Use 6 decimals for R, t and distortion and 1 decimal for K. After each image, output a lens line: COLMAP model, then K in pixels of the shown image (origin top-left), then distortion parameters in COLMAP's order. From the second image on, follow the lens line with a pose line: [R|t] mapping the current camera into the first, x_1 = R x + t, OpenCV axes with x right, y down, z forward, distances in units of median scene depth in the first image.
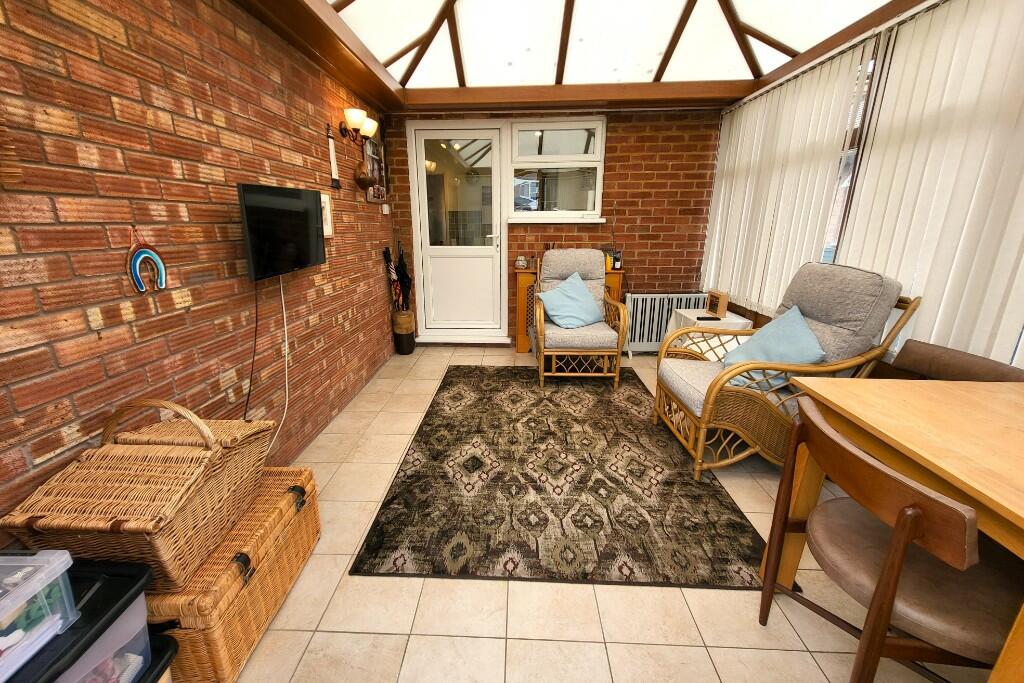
lens RADIAL K [[400.0, 0, 501.4], [0, 400.0, 339.6], [0, 0, 1]] dist [0.000575, -0.000328]
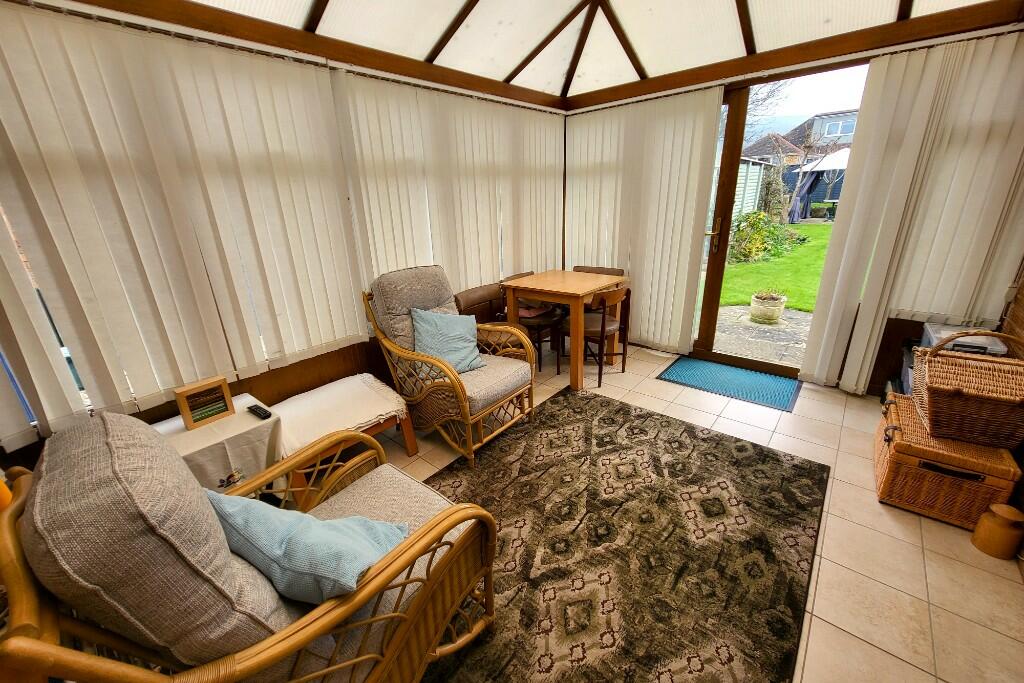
lens RADIAL K [[400.0, 0, 501.4], [0, 400.0, 339.6], [0, 0, 1]] dist [0.000575, -0.000328]
pose [[-0.779941, -0.170447, 0.602195, -0.186668], [0.221276, 0.824953, 0.520085, -0.584880], [-0.585430, 0.538888, -0.605699, 1.706203]]
